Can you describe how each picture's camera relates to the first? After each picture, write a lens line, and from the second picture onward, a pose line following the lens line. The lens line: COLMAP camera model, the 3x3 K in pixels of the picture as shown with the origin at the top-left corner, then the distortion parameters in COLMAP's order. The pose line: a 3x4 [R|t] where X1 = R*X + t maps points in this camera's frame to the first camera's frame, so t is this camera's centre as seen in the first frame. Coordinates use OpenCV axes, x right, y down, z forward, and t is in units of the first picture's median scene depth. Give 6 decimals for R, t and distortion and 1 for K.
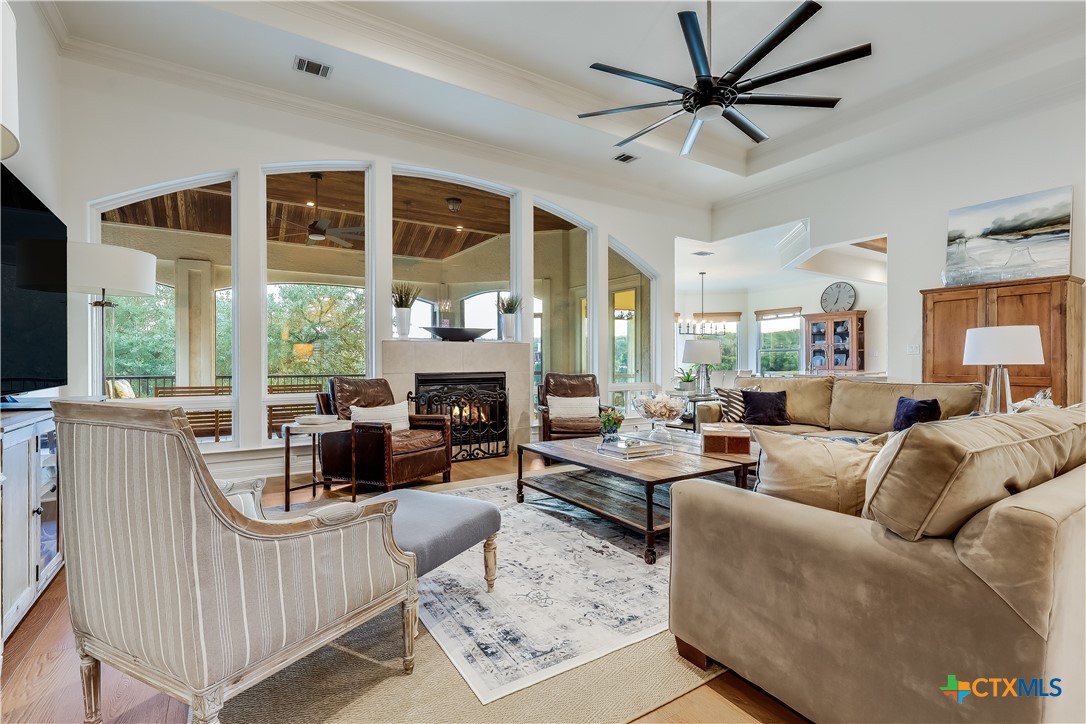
lens RADIAL K [[495.3, 0, 542.6], [0, 495.3, 365.6], [0, 0, 1]] dist [0.002565, 0.000104]
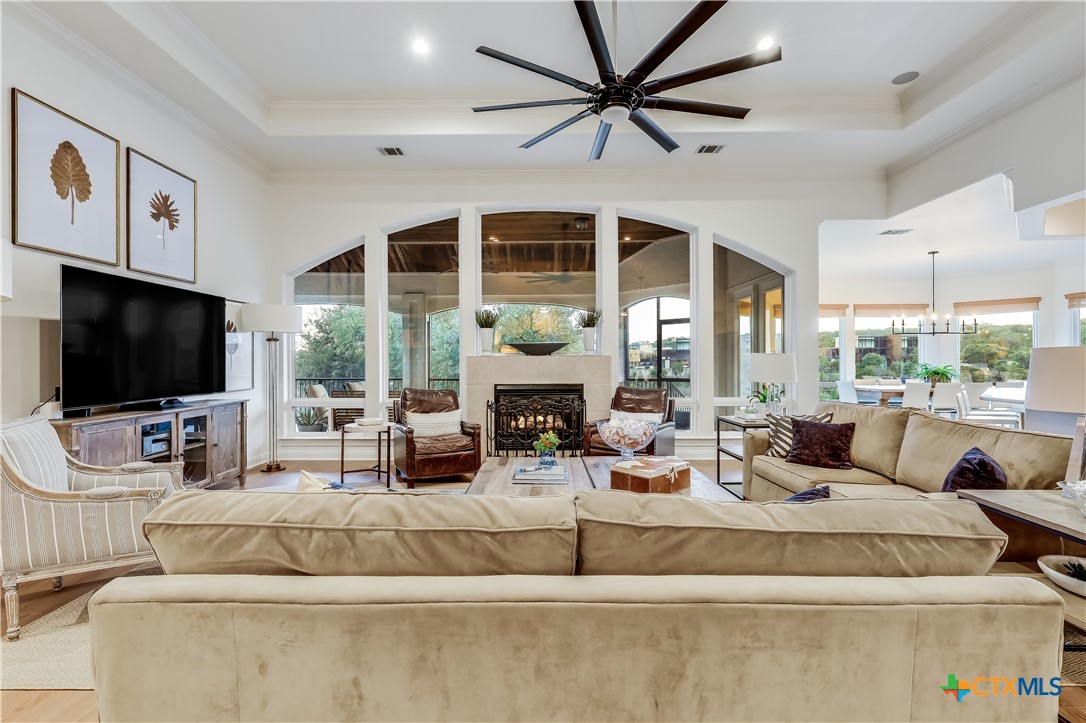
lens RADIAL K [[481.6, 0, 540.9], [0, 481.6, 359.9], [0, 0, 1]] dist [0.000220, 0.000199]
pose [[0.839646, -0.000572, -0.543134, 0.452981], [-0.002774, 0.999982, -0.005342, -0.036411], [0.543128, 0.005992, 0.839629, 0.122313]]
